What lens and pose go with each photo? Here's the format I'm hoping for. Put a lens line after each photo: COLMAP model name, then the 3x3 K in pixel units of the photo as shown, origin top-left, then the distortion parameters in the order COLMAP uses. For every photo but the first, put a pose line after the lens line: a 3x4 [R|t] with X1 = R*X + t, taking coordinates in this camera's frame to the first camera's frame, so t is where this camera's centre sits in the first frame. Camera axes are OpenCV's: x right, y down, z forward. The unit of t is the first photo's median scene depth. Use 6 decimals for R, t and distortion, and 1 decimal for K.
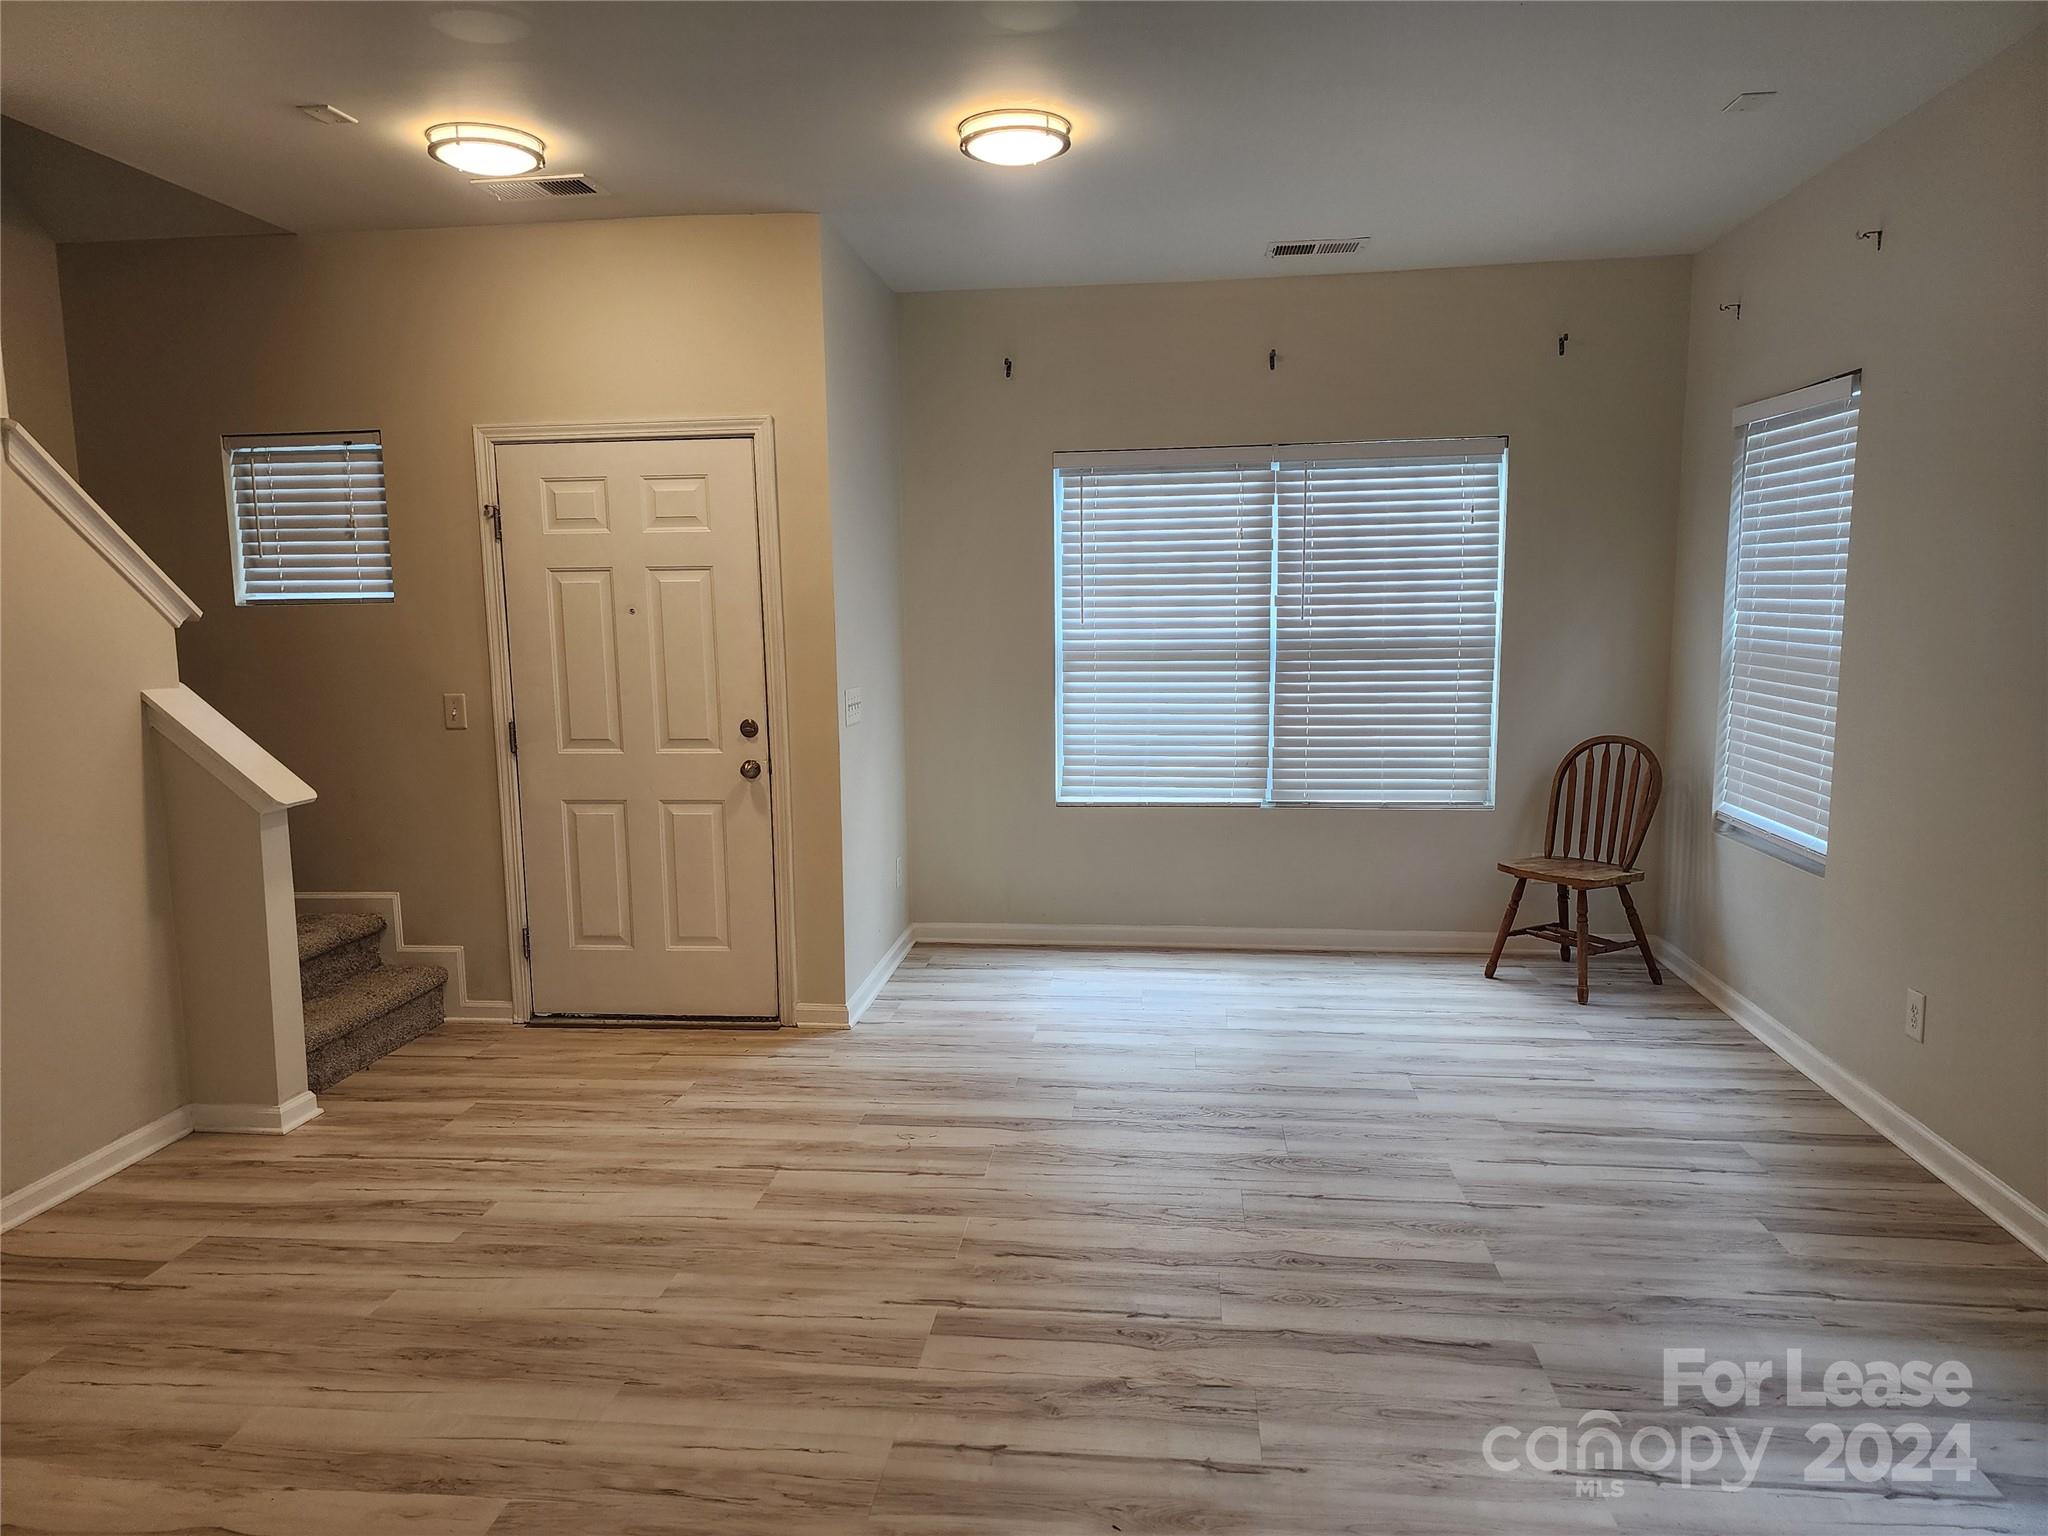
lens RADIAL K [[1365.3, 0, 1028.1], [0, 1365.3, 788.8], [0, 0, 1]] dist [0.072072, -0.064073]
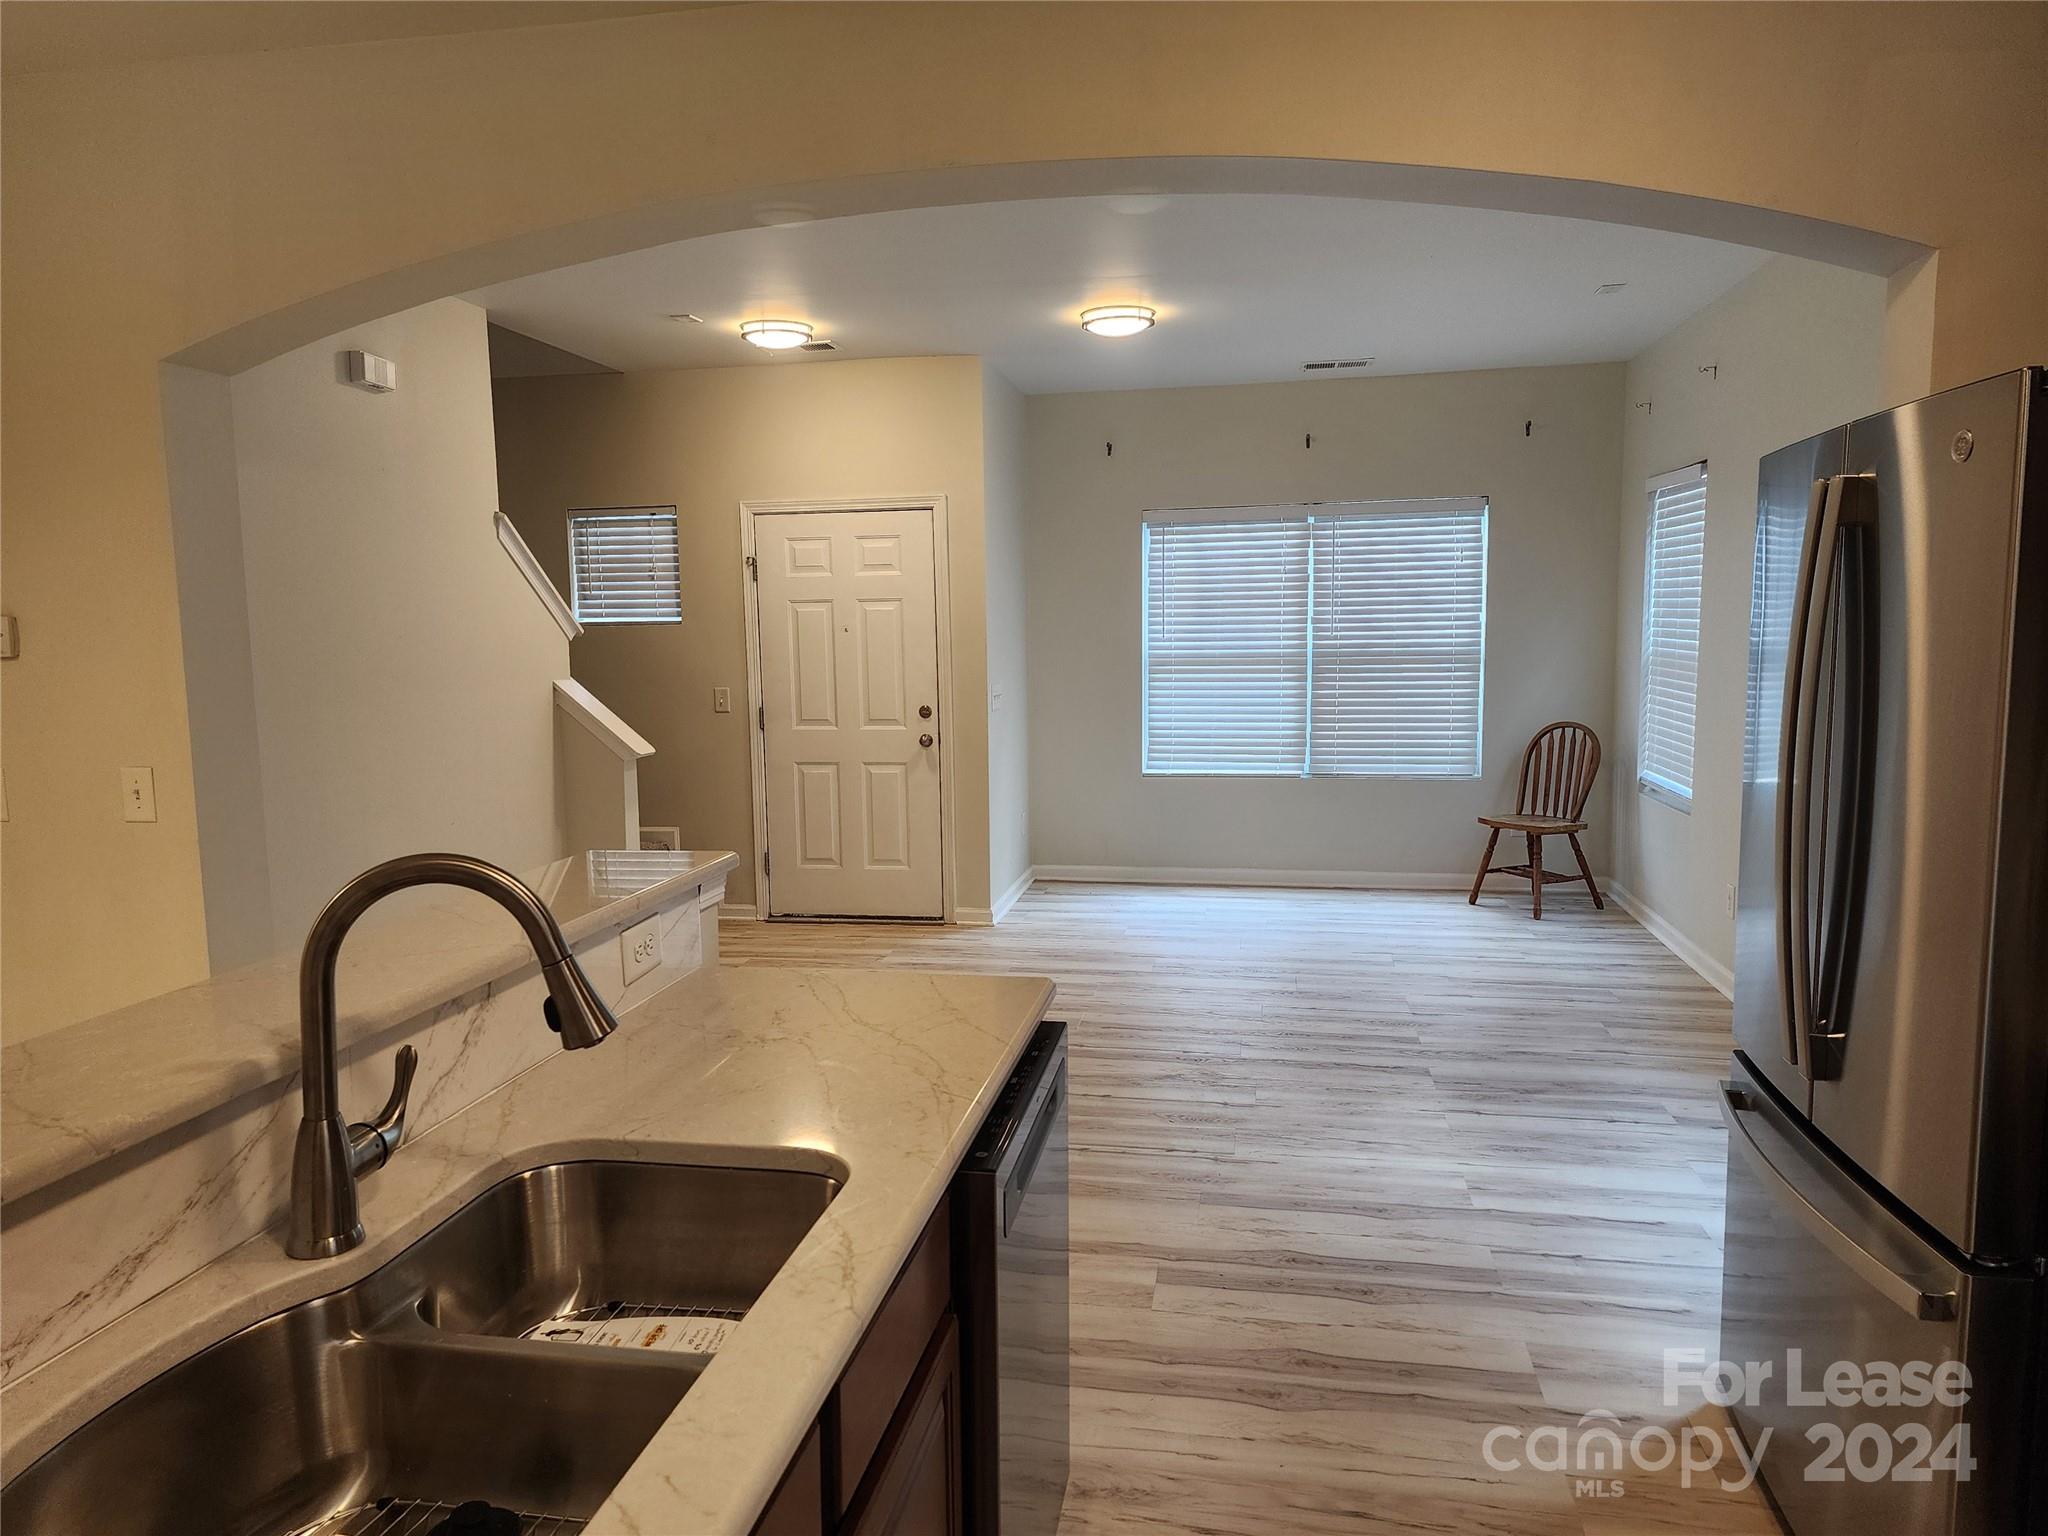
lens RADIAL K [[1365.3, 0, 1008.8], [0, 1365.3, 770.4], [0, 0, 1]] dist [0.072072, -0.064073]
pose [[0.996862, 0.006439, -0.078902, -0.005402], [-0.008669, 0.999572, -0.027953, 0.055935], [0.078688, 0.028550, 0.996490, -0.402296]]
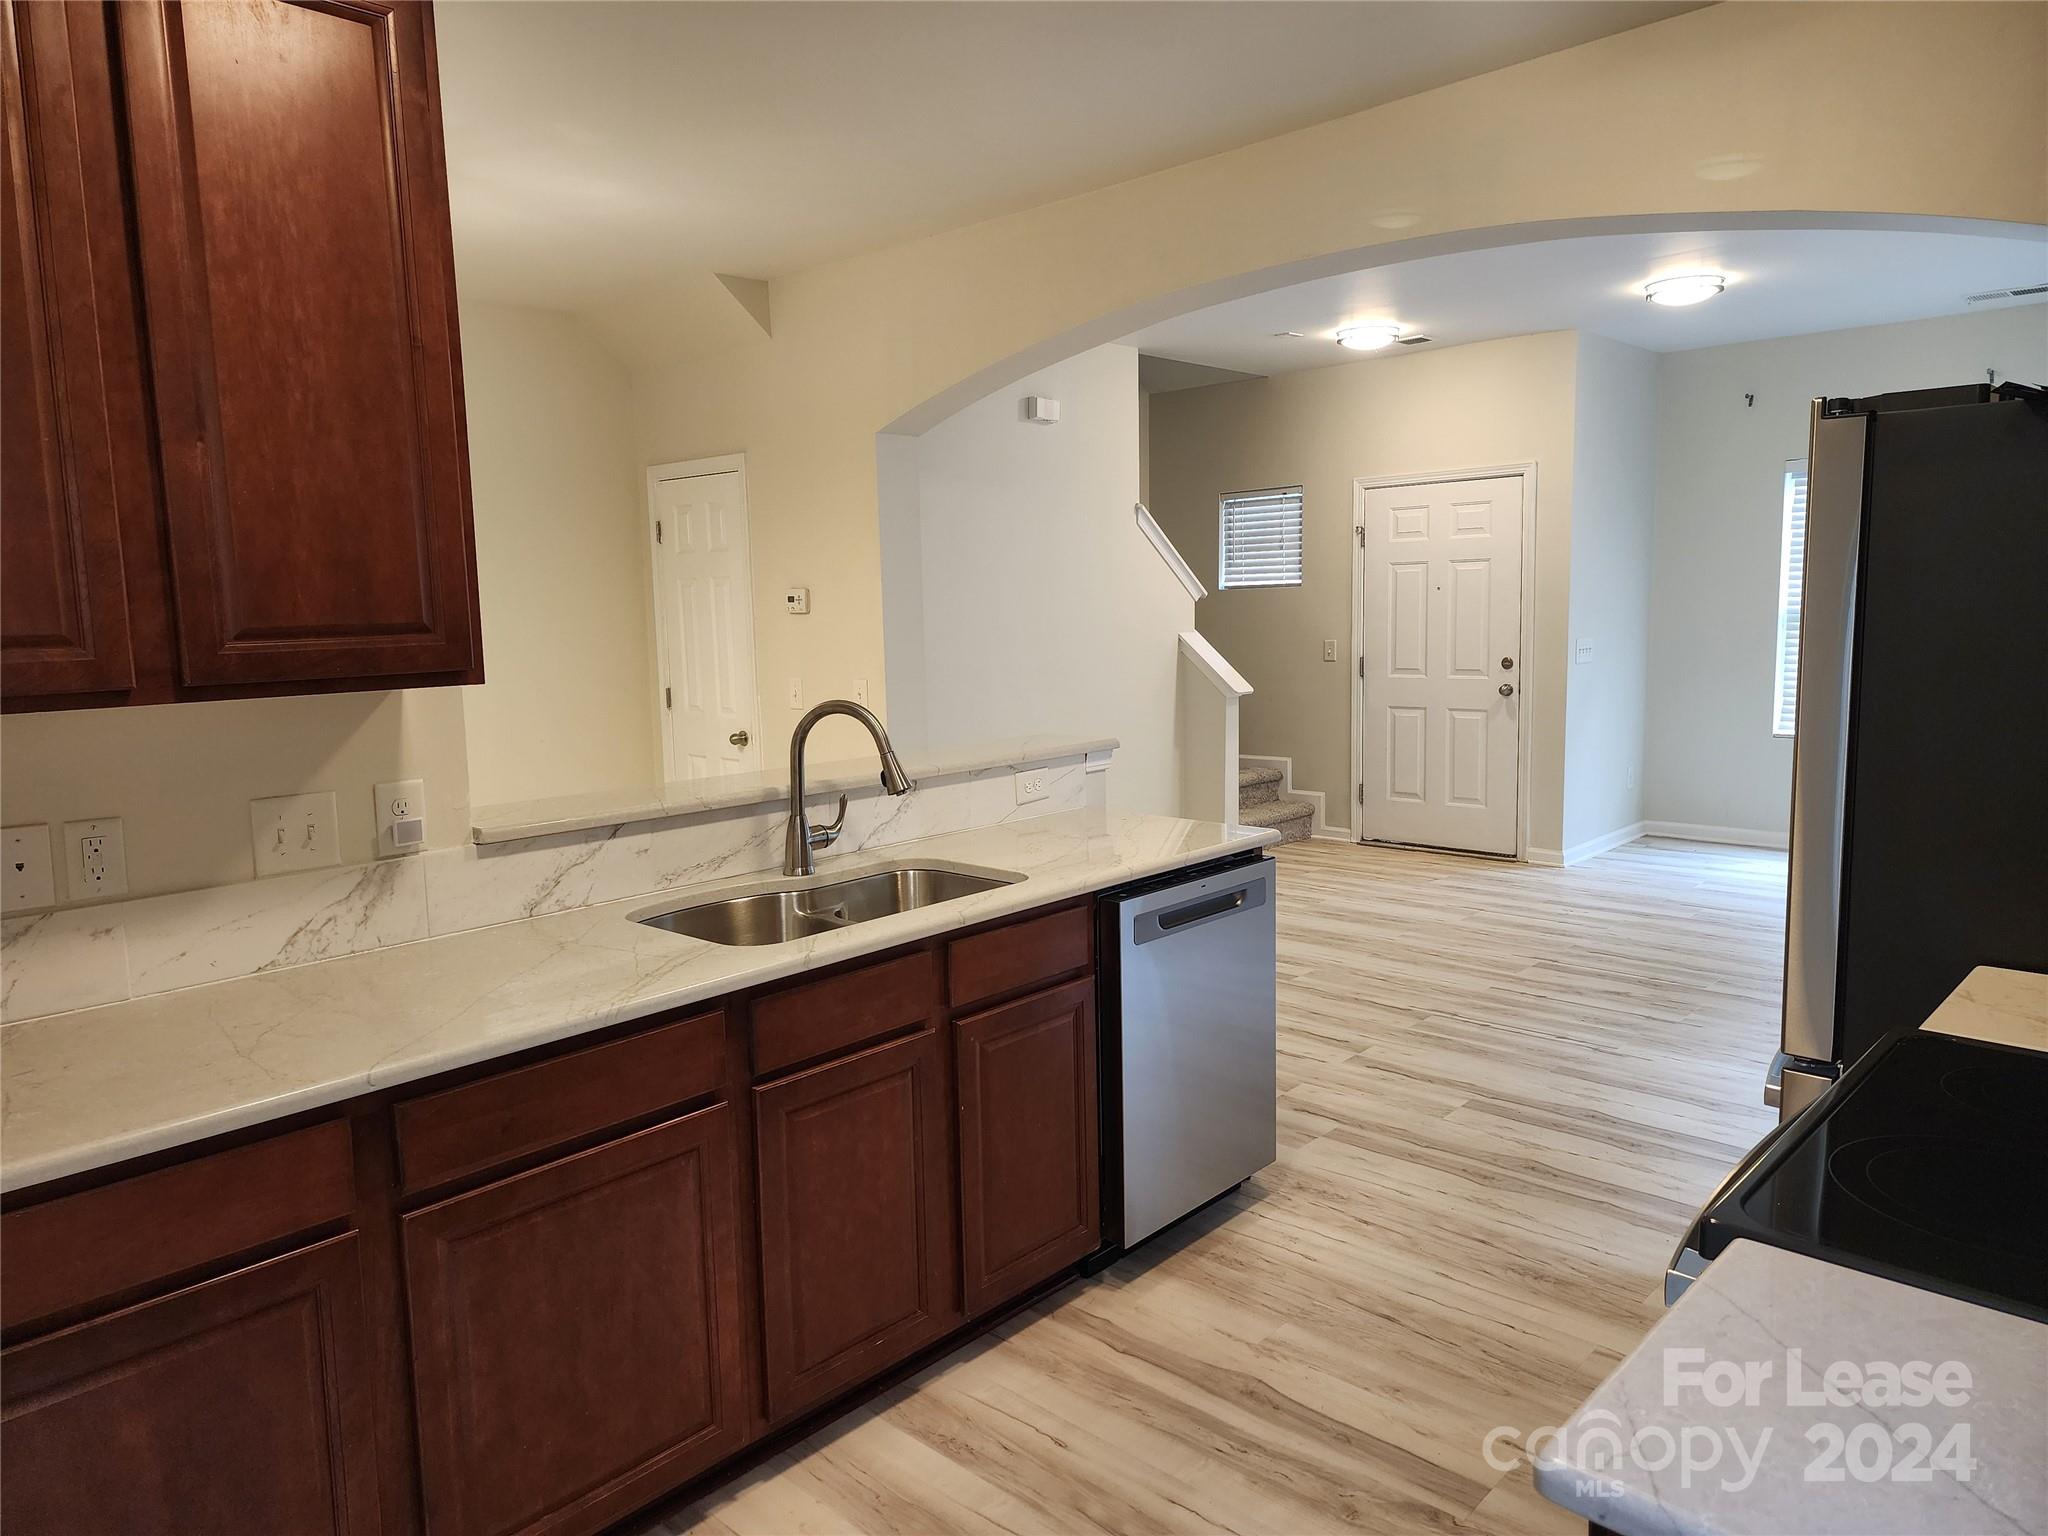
lens RADIAL K [[1365.3, 0, 1005.4], [0, 1365.3, 753.0], [0, 0, 1]] dist [0.072072, -0.064073]
pose [[0.797528, 0.061944, -0.600093, 0.281637], [-0.069046, 0.997550, 0.011209, 0.078134], [0.599318, 0.032495, 0.799851, -0.572559]]
